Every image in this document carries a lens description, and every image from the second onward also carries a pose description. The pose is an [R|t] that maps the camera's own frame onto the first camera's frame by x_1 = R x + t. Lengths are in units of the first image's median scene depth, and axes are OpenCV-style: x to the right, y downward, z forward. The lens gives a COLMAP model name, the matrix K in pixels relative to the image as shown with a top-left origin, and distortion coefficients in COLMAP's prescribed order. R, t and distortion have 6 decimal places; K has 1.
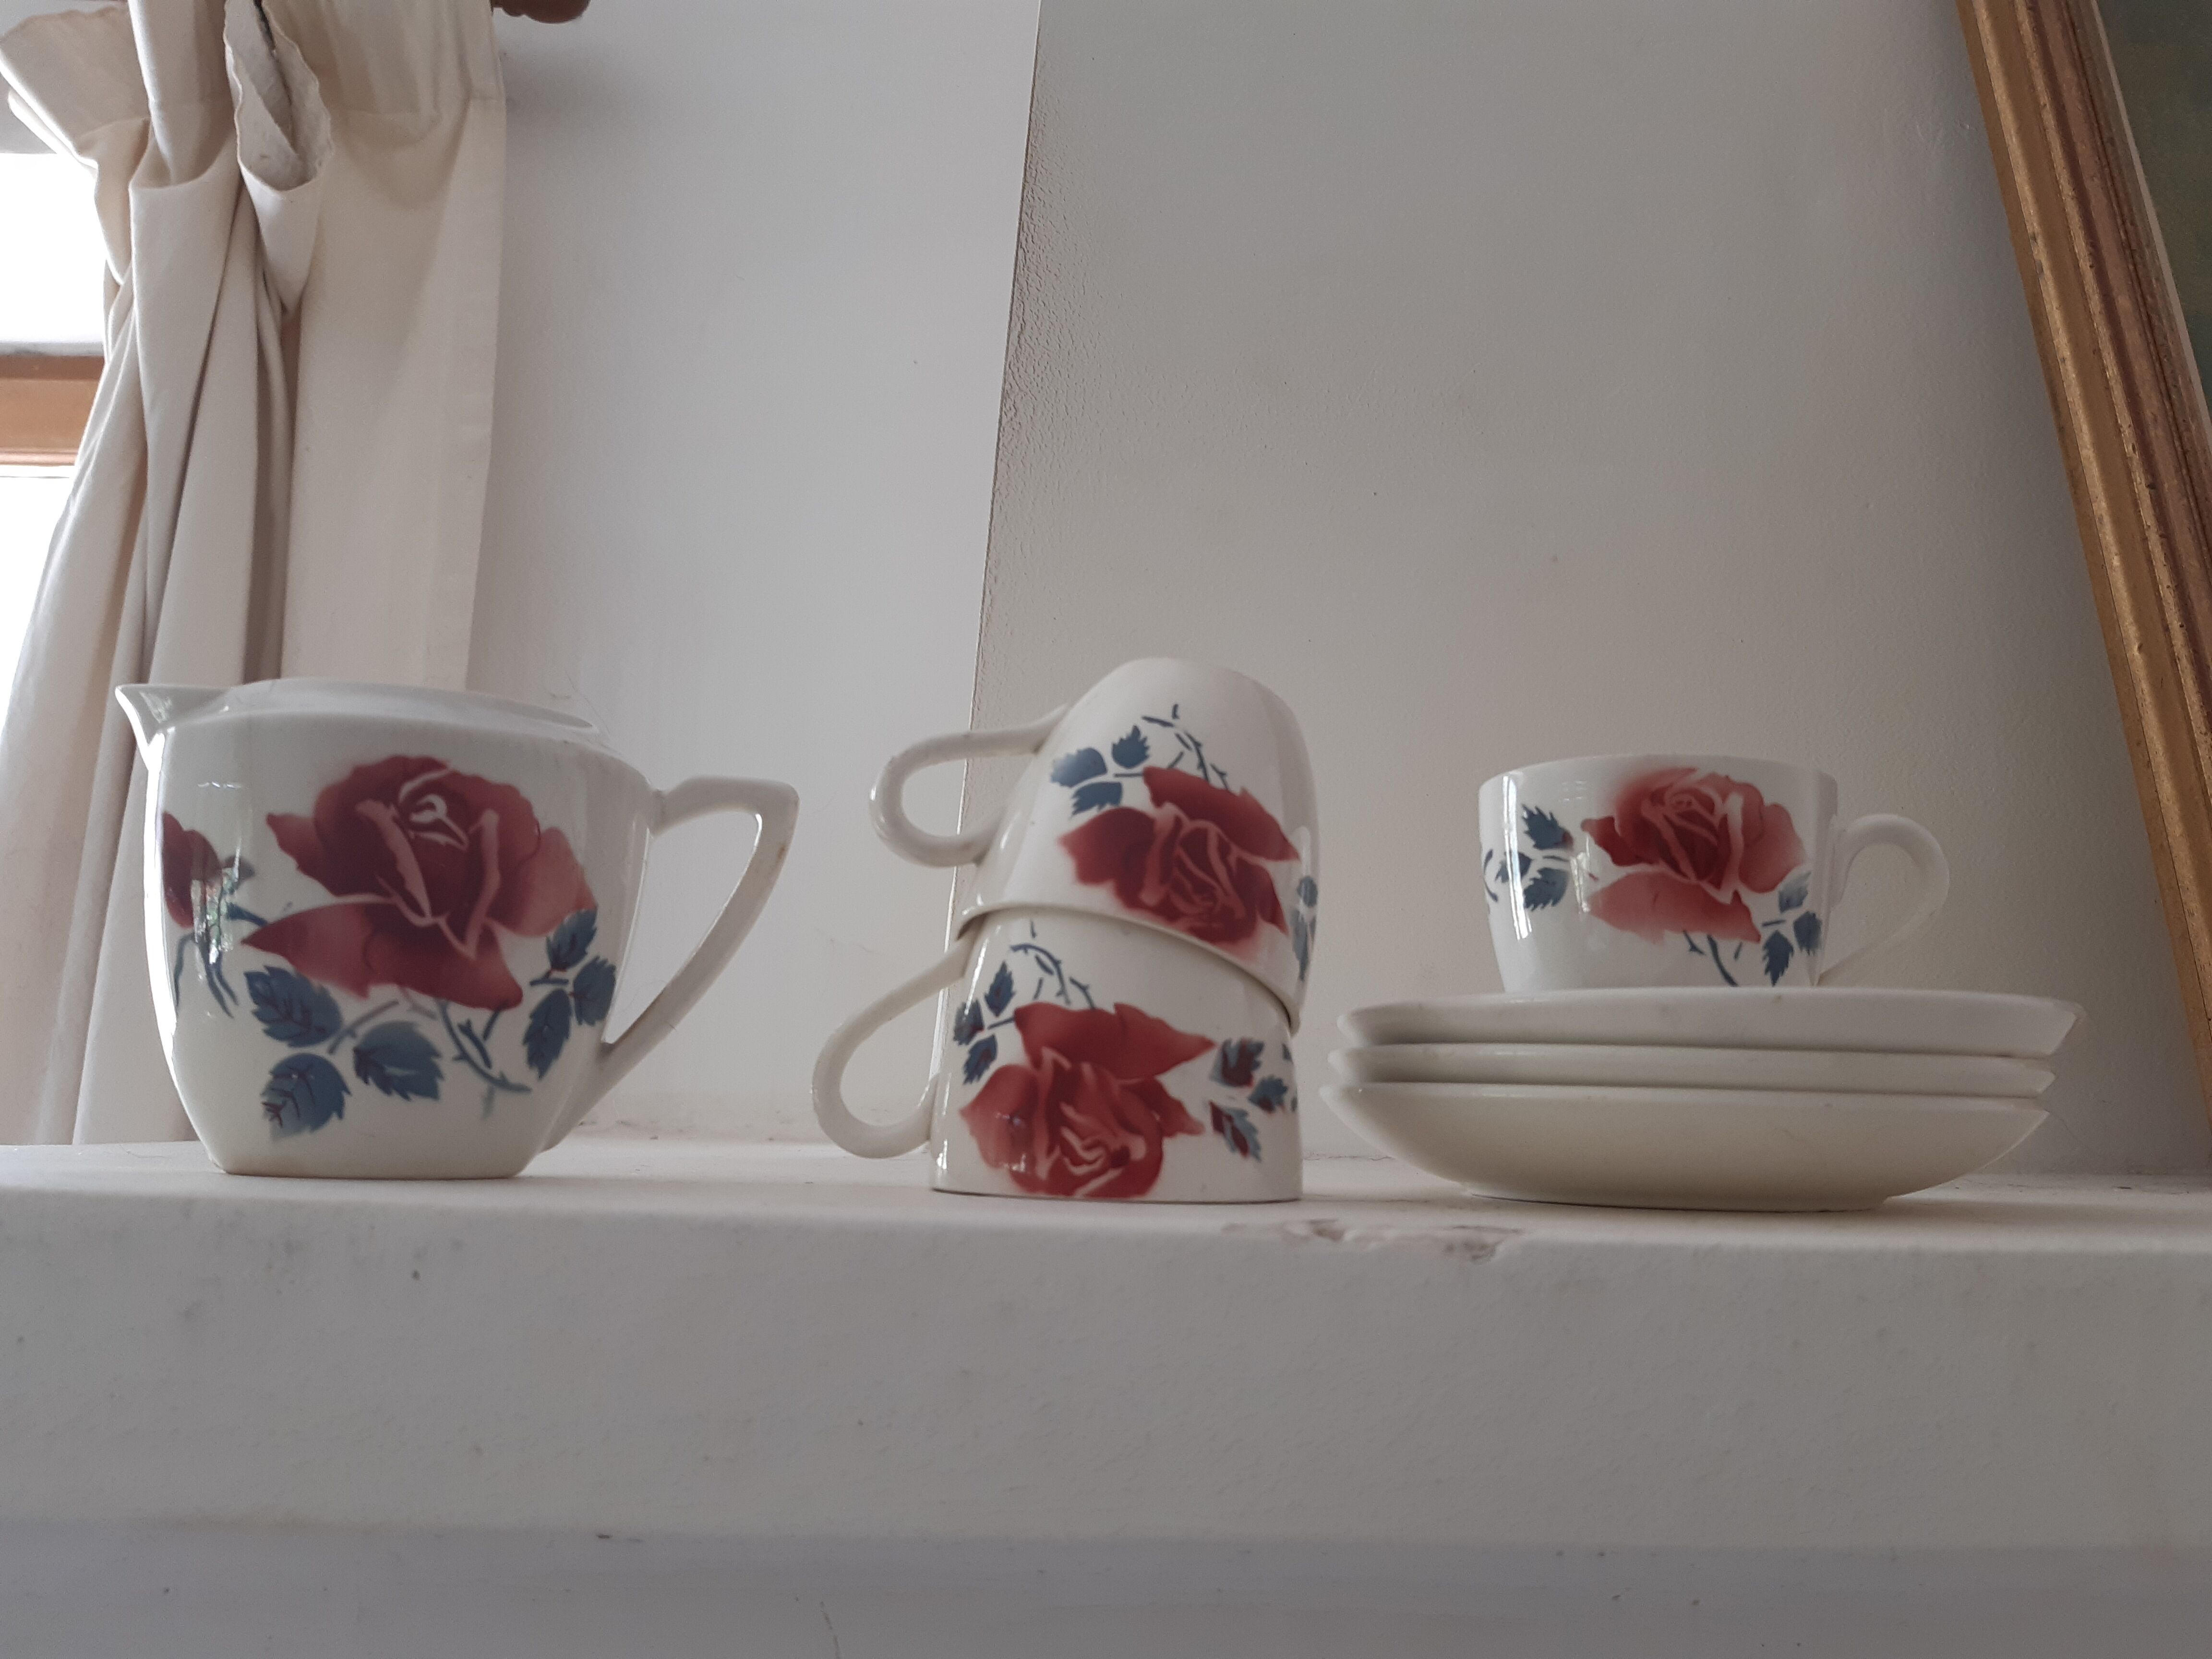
lens RADIAL K [[1722.7, 0, 1106.0], [0, 1722.7, 829.5], [0, 0, 1]] dist [0.088526, -0.173392]
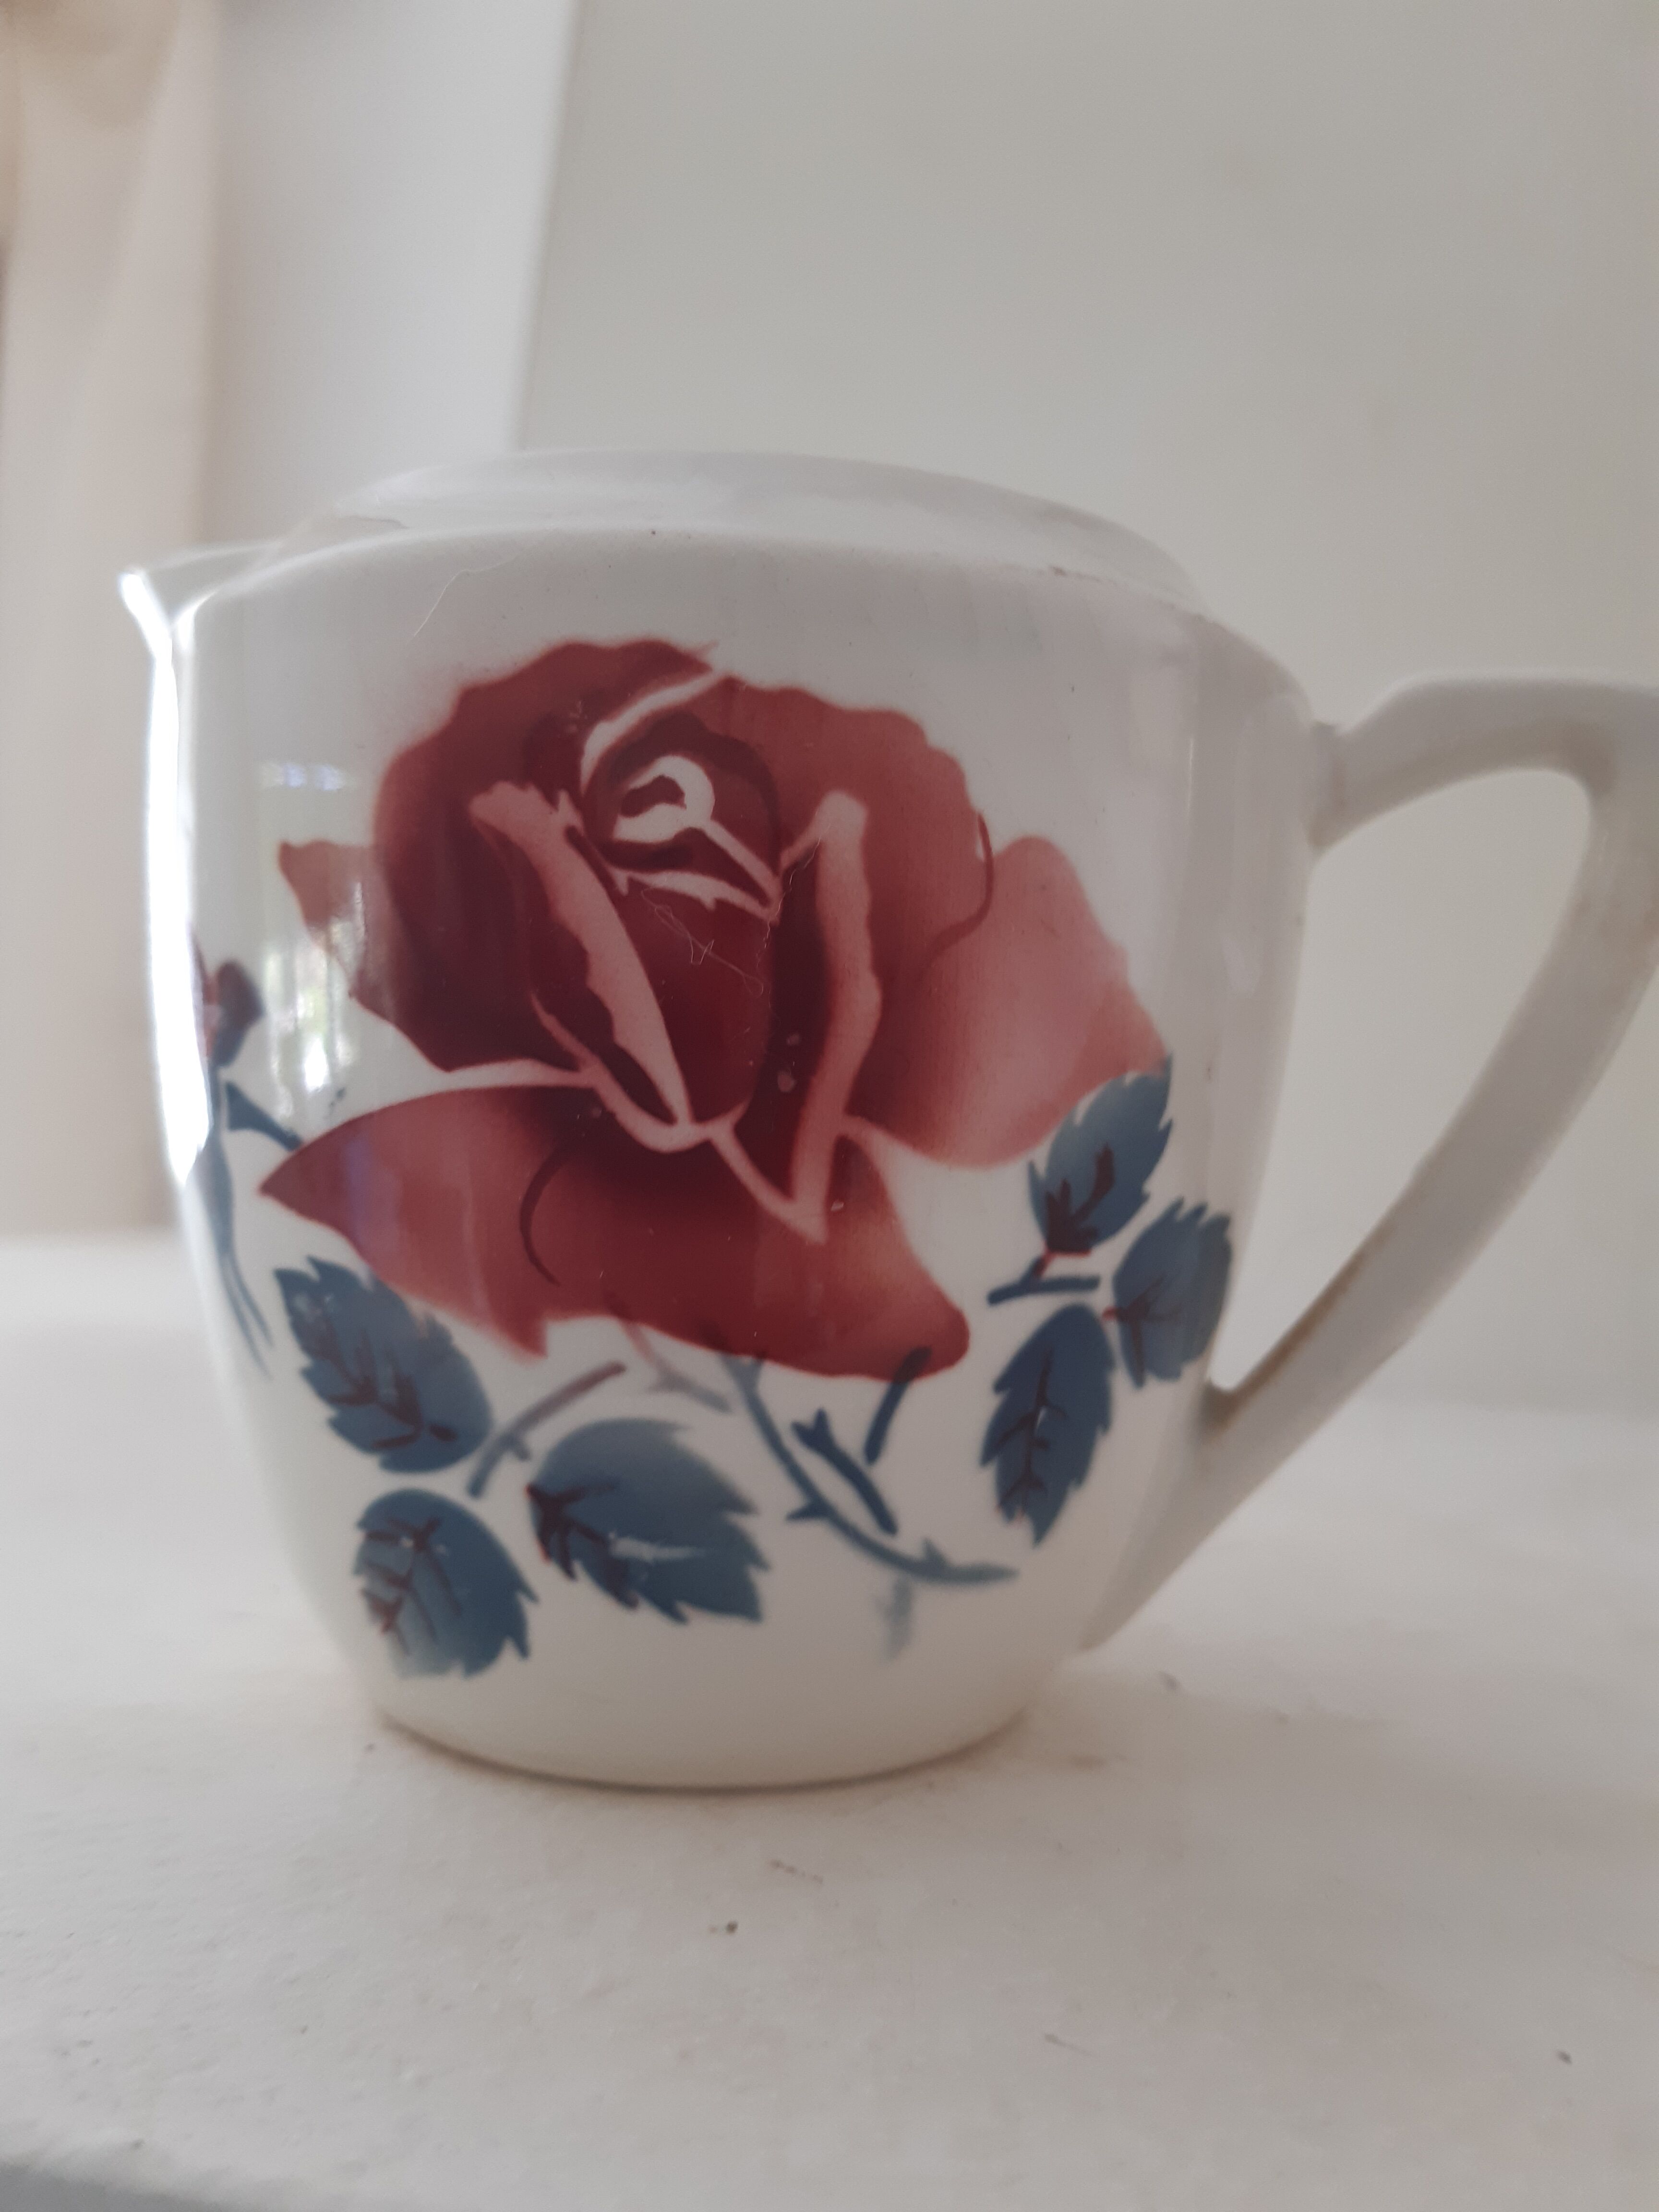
lens RADIAL K [[1722.7, 0, 829.5], [0, 1722.7, 1106.0], [0, 0, 1]] dist [0.088526, -0.173392]
pose [[0.877424, 0.000714, -0.479715, -0.202233], [0.060023, 0.991977, 0.111262, 0.011391], [0.475946, -0.126418, 0.870341, 0.717613]]
